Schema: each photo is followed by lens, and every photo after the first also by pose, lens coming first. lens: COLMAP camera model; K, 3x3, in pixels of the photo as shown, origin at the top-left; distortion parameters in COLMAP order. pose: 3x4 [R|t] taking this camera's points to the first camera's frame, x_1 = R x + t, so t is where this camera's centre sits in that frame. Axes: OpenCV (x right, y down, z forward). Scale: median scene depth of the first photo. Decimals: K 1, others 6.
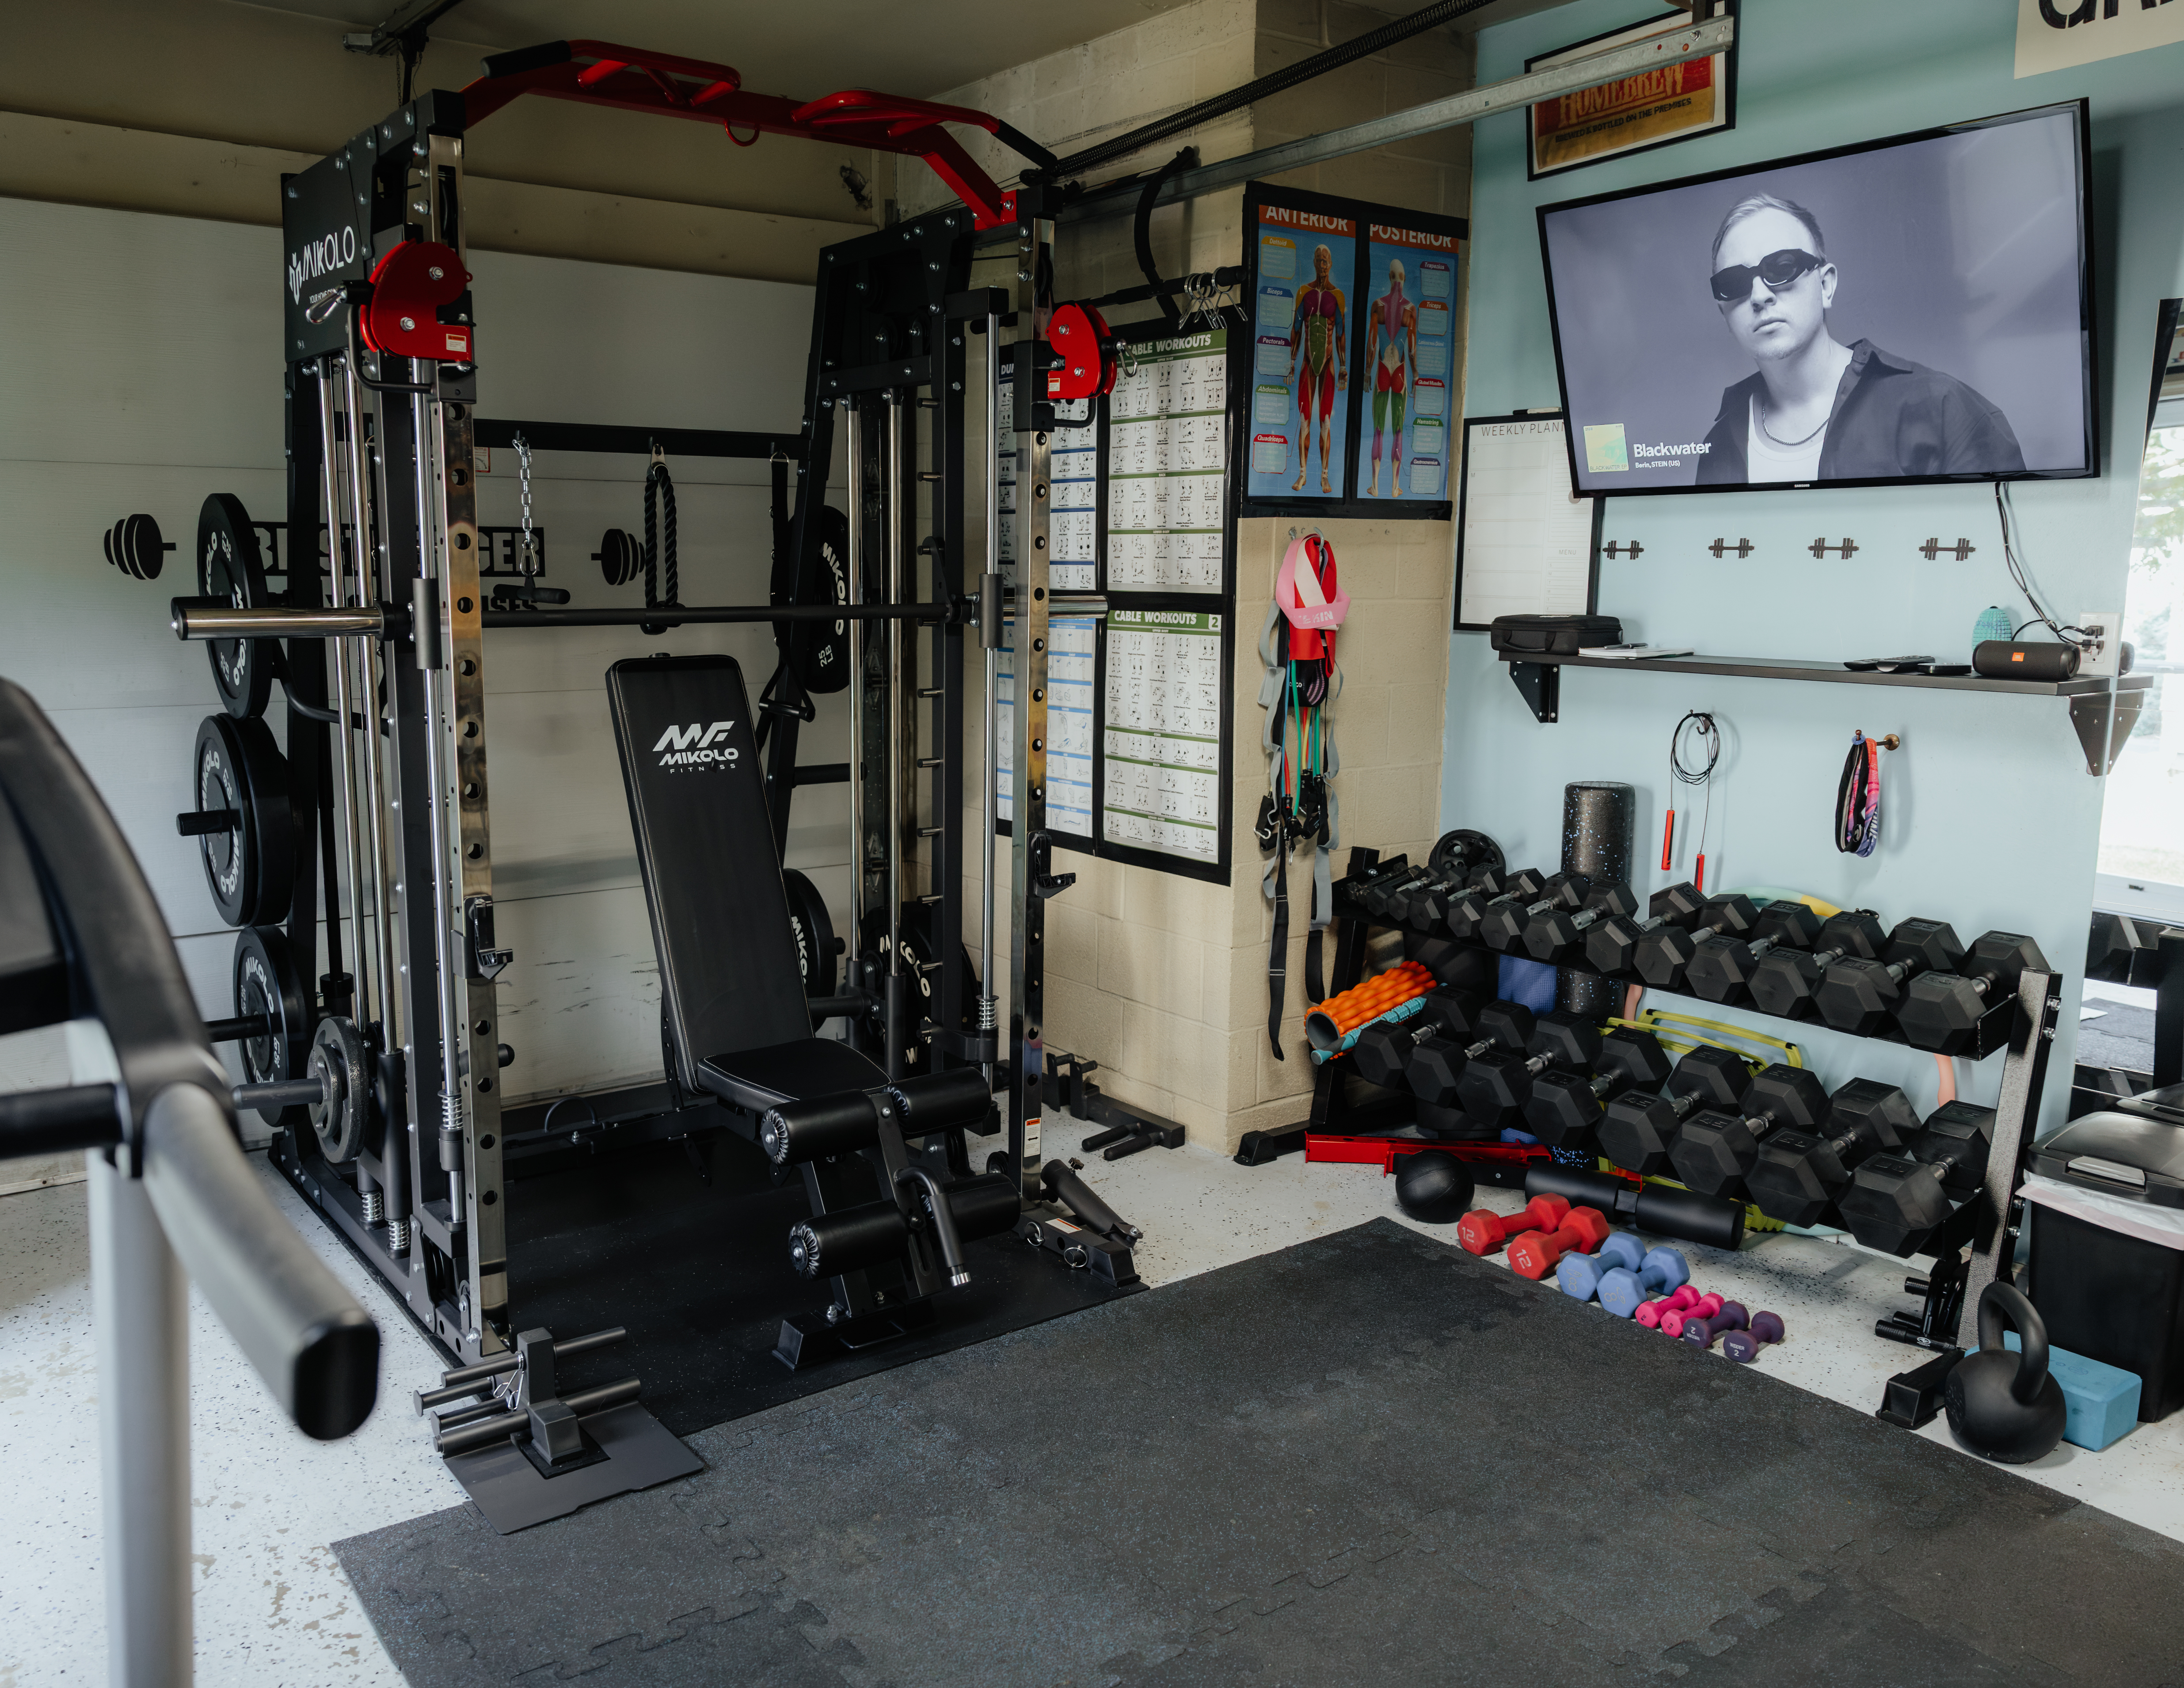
lens RADIAL K [[1760.8, 0, 1037.0], [0, 1760.8, 864.5], [0, 0, 1]] dist [0.000642, 0.006136]
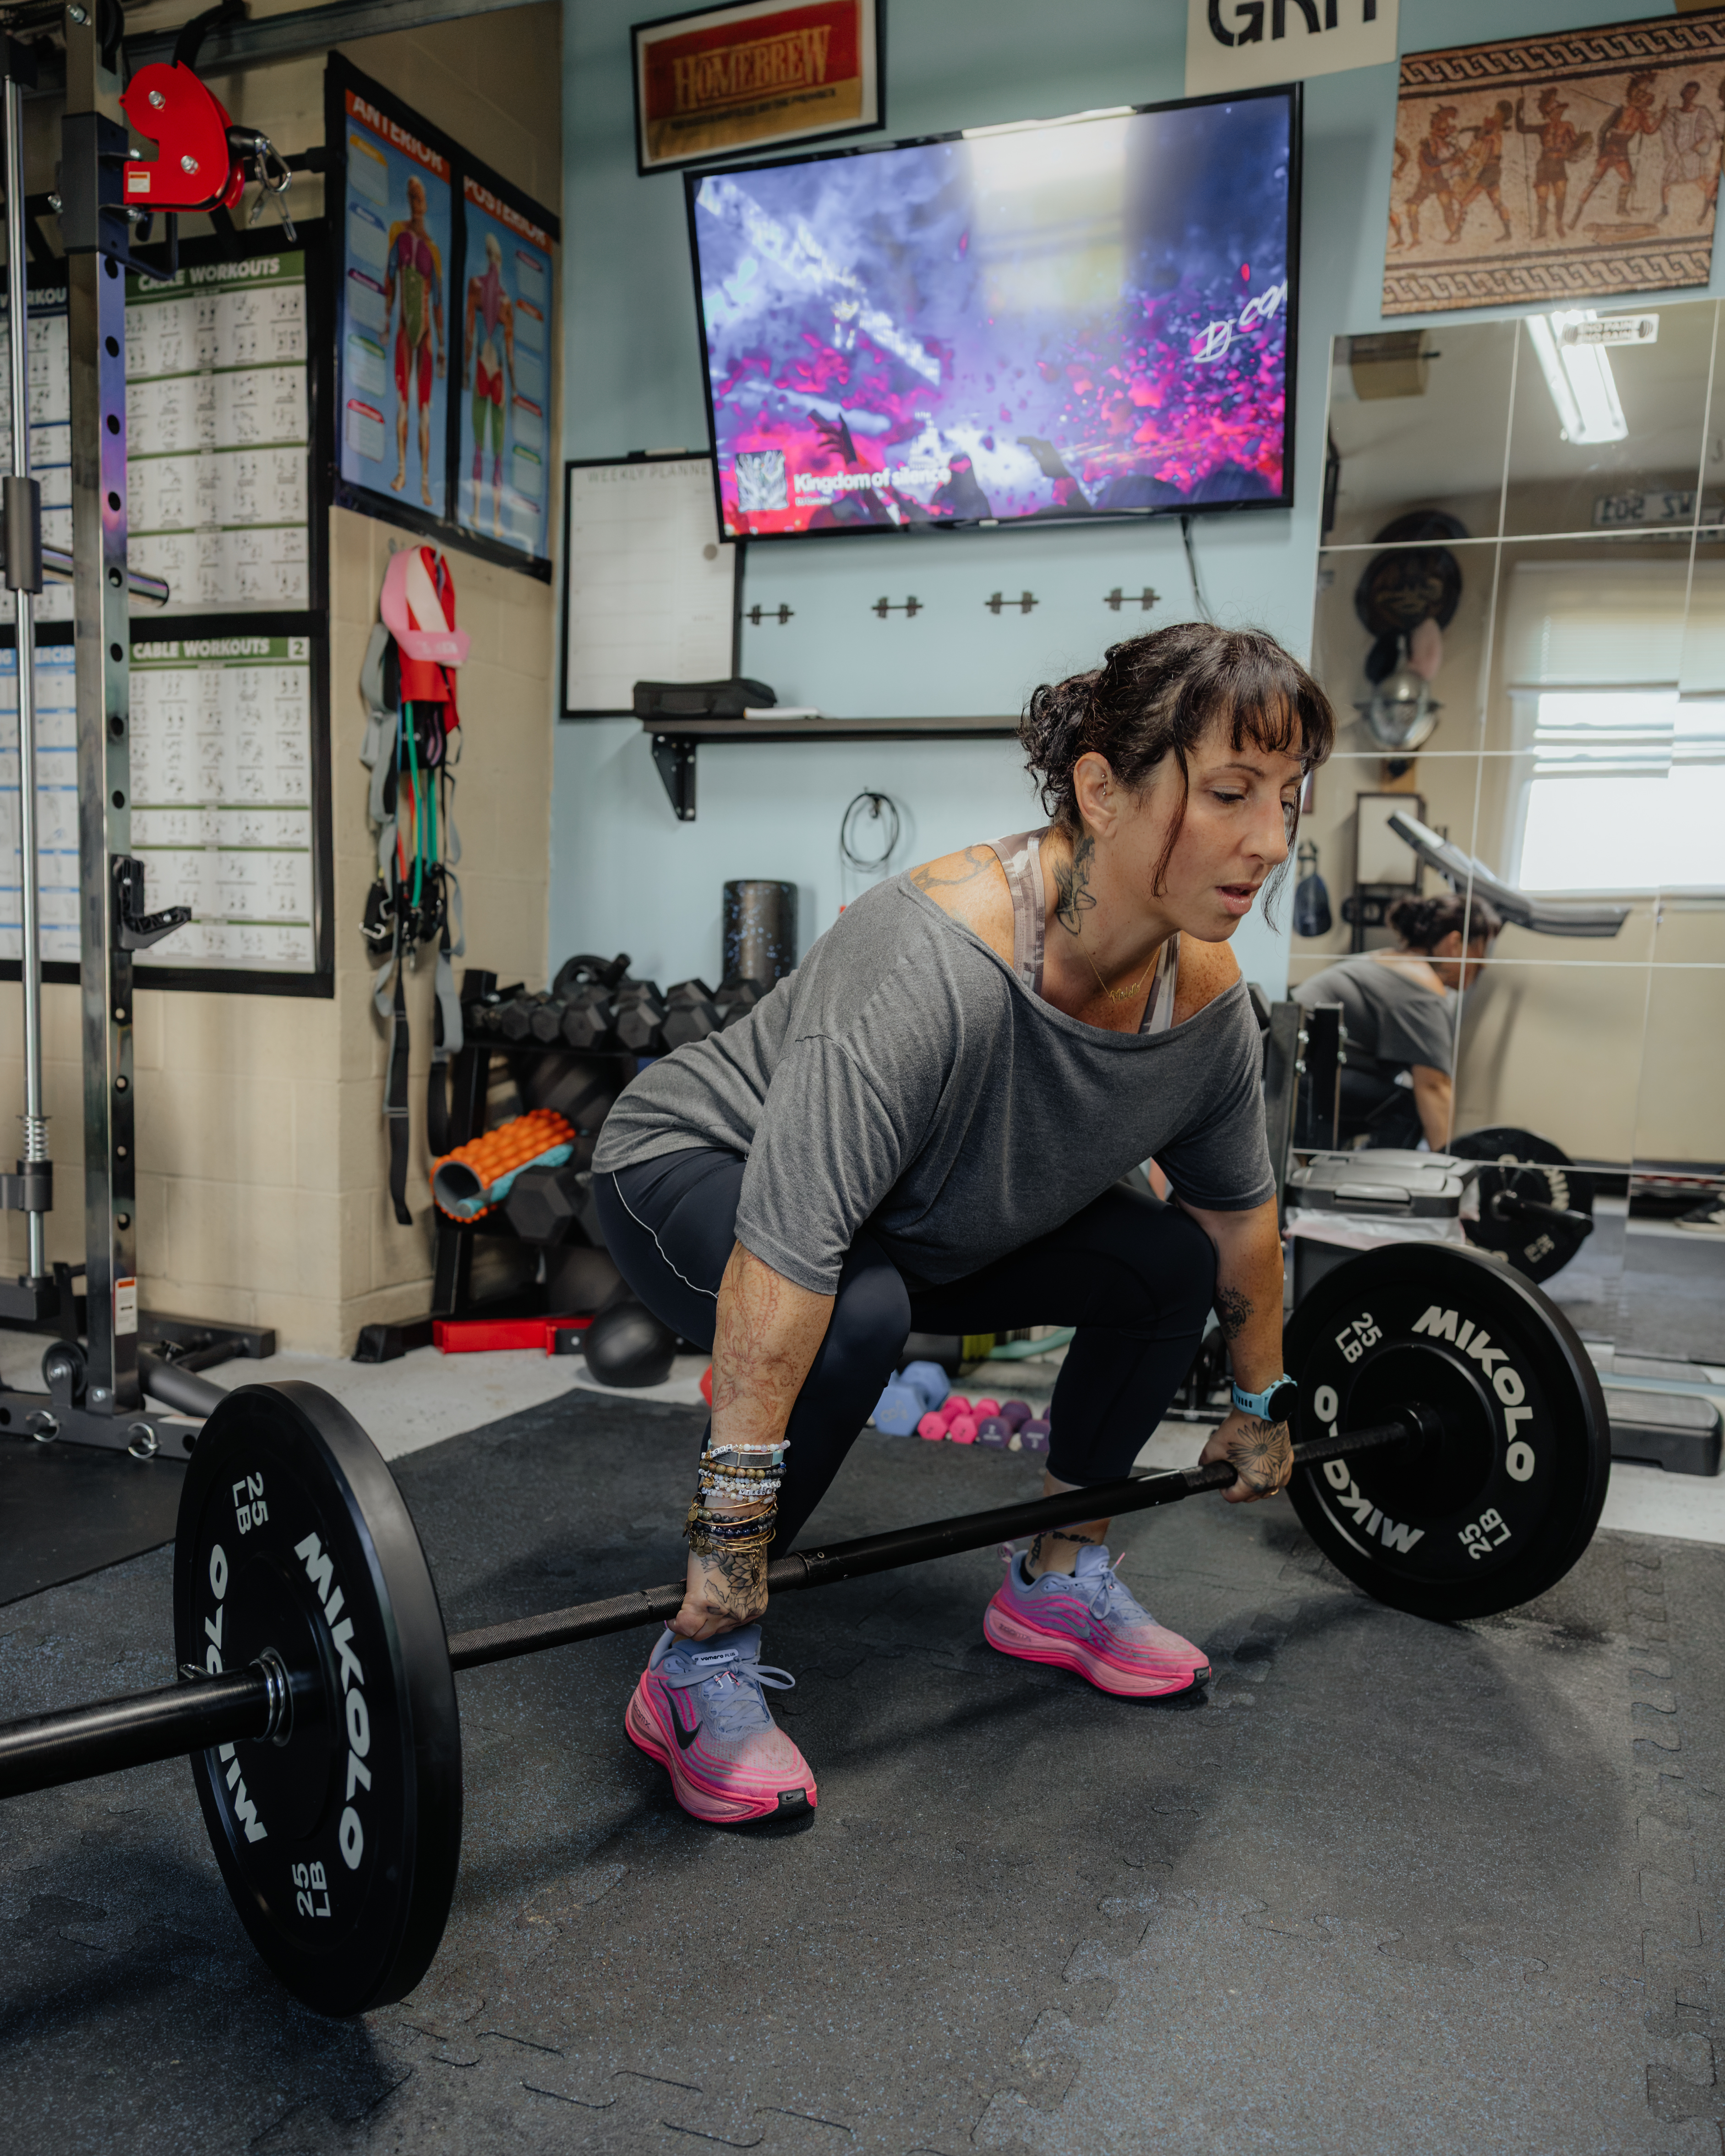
lens RADIAL K [[1823.9, 0, 845.7], [0, 1823.9, 1243.3], [0, 0, 1]] dist [-0.001904, 0.010719]
pose [[0.849366, -0.051292, 0.525306, -0.127647], [0.059029, 0.998254, 0.002027, 0.133854], [-0.524493, 0.029287, 0.850911, 0.215267]]
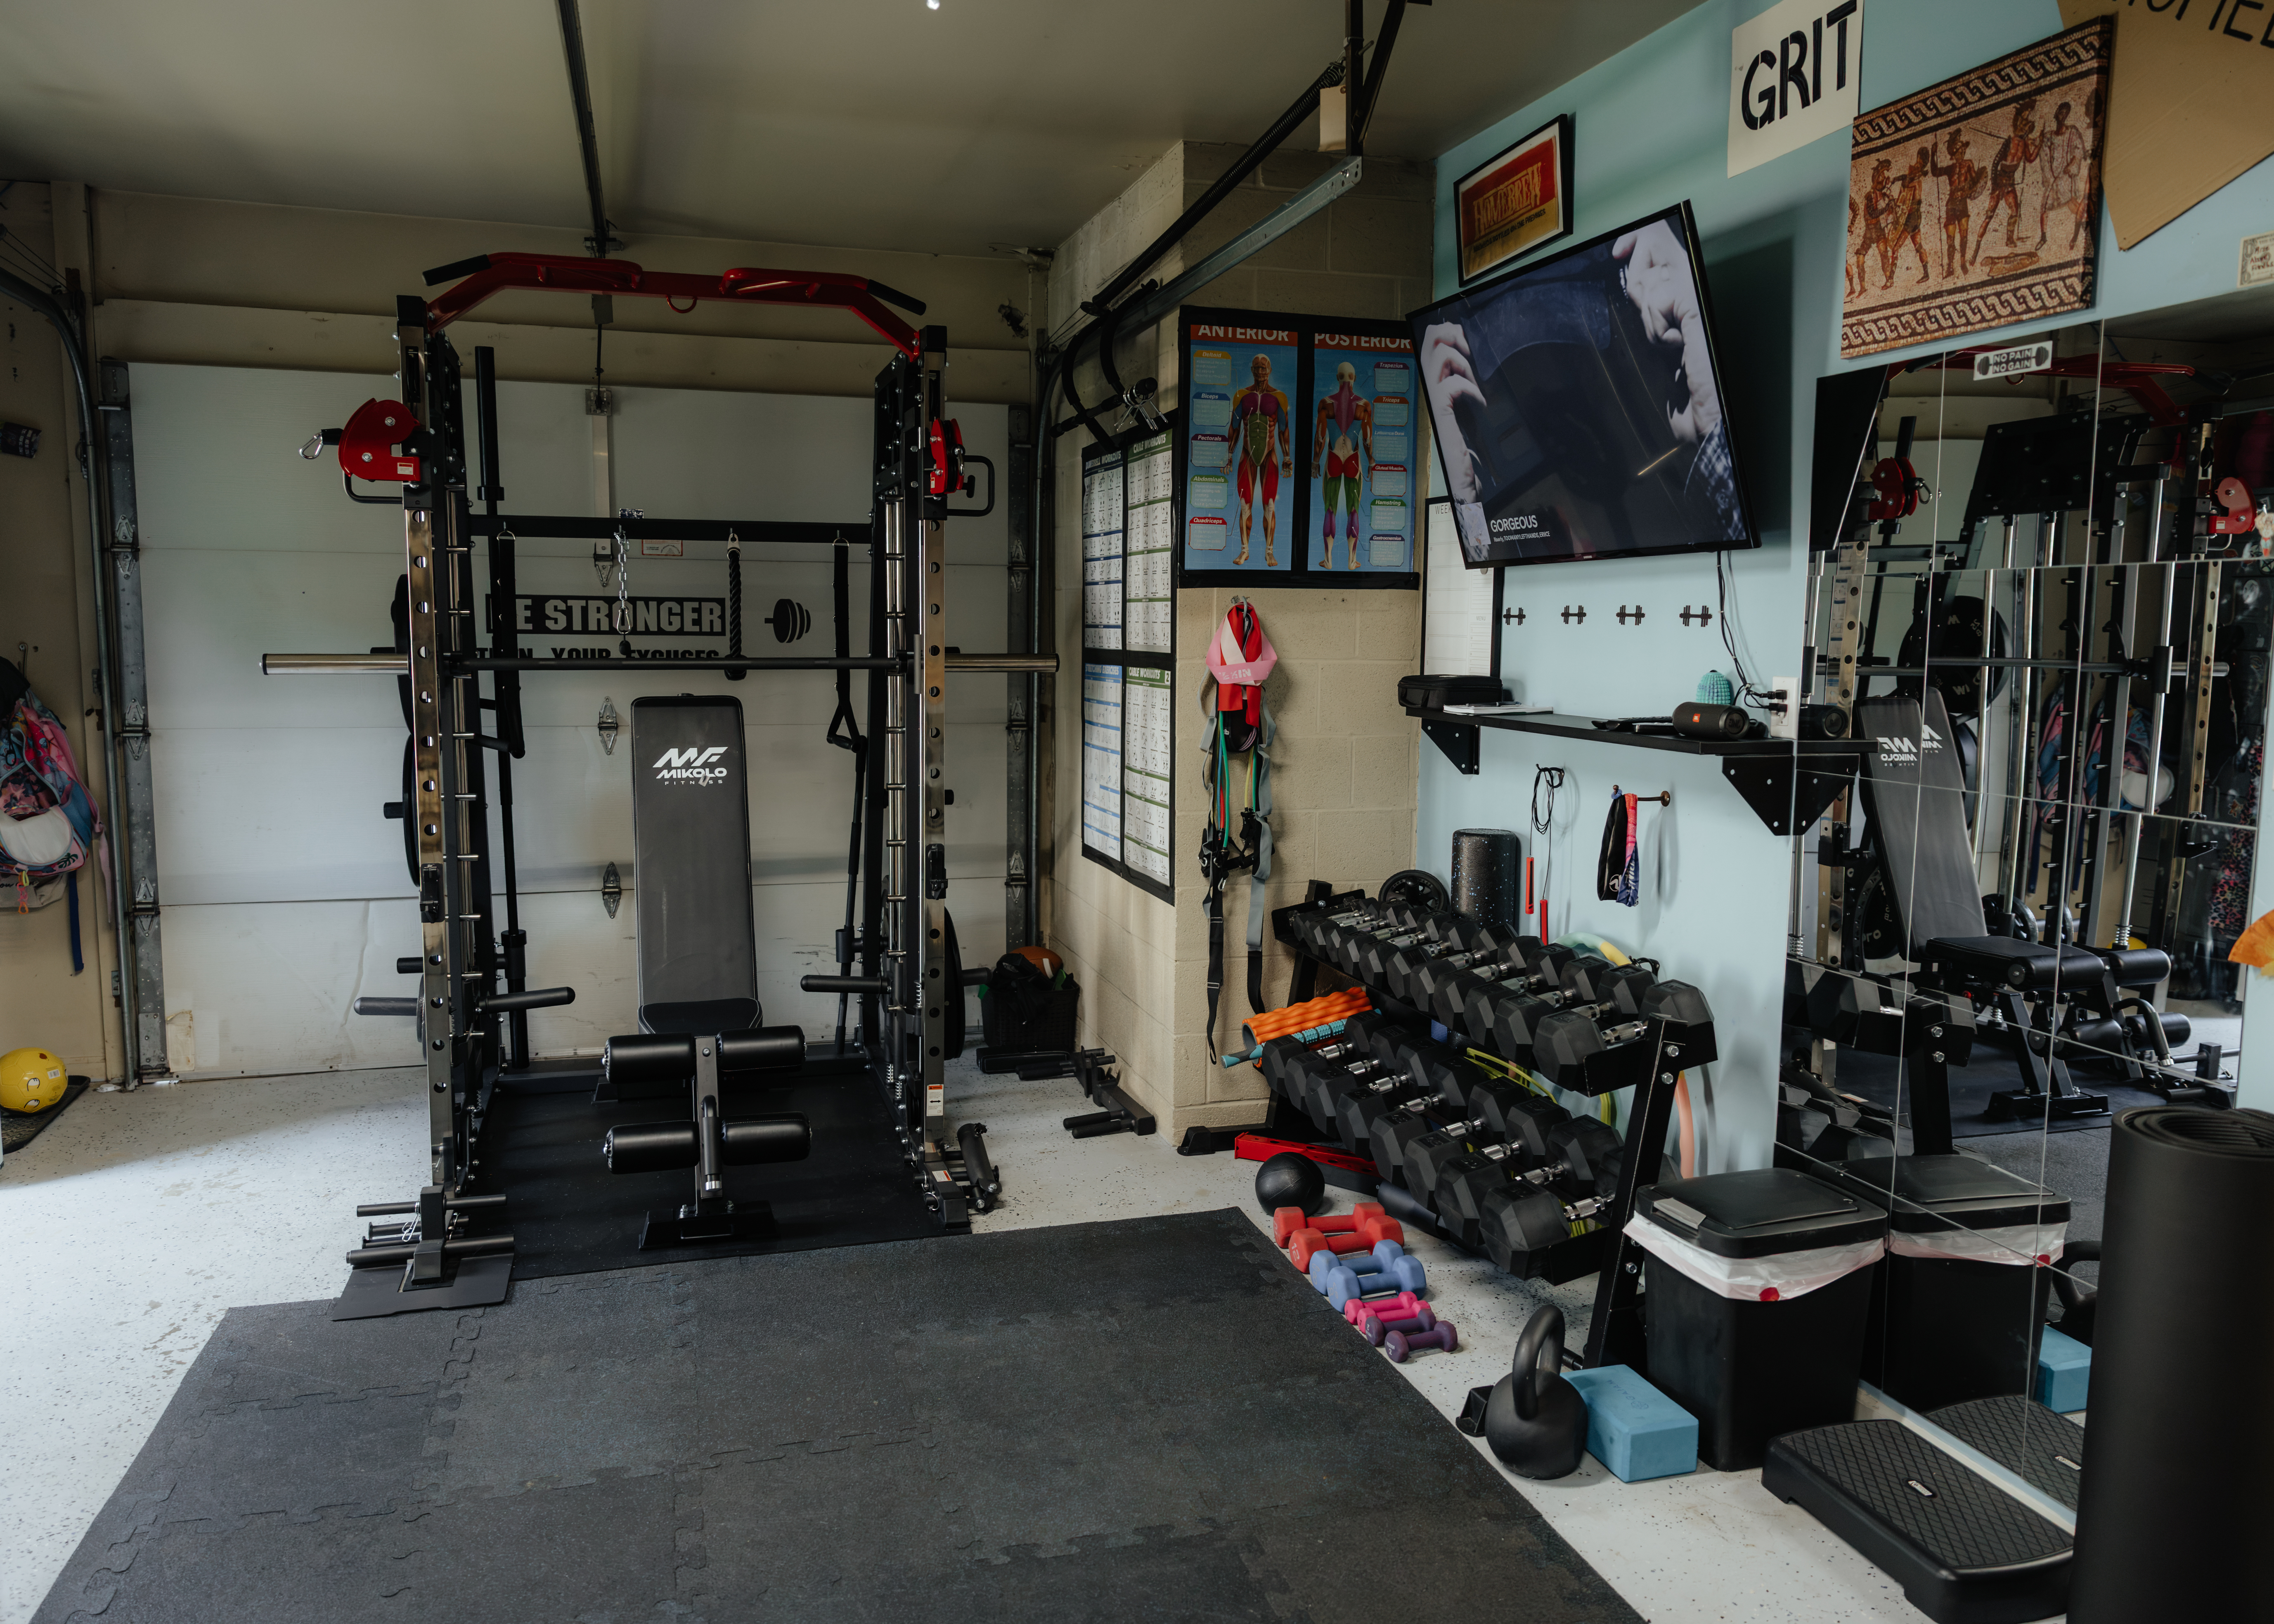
lens RADIAL K [[1643.6, 0, 1134.4], [0, 1643.6, 804.2], [0, 0, 1]] dist [0.000247, 0.009757]
pose [[0.941037, 0.040514, -0.335868, 0.454830], [-0.062022, 0.996637, -0.053552, 0.005101], [0.332568, 0.071226, 0.940386, -0.019835]]
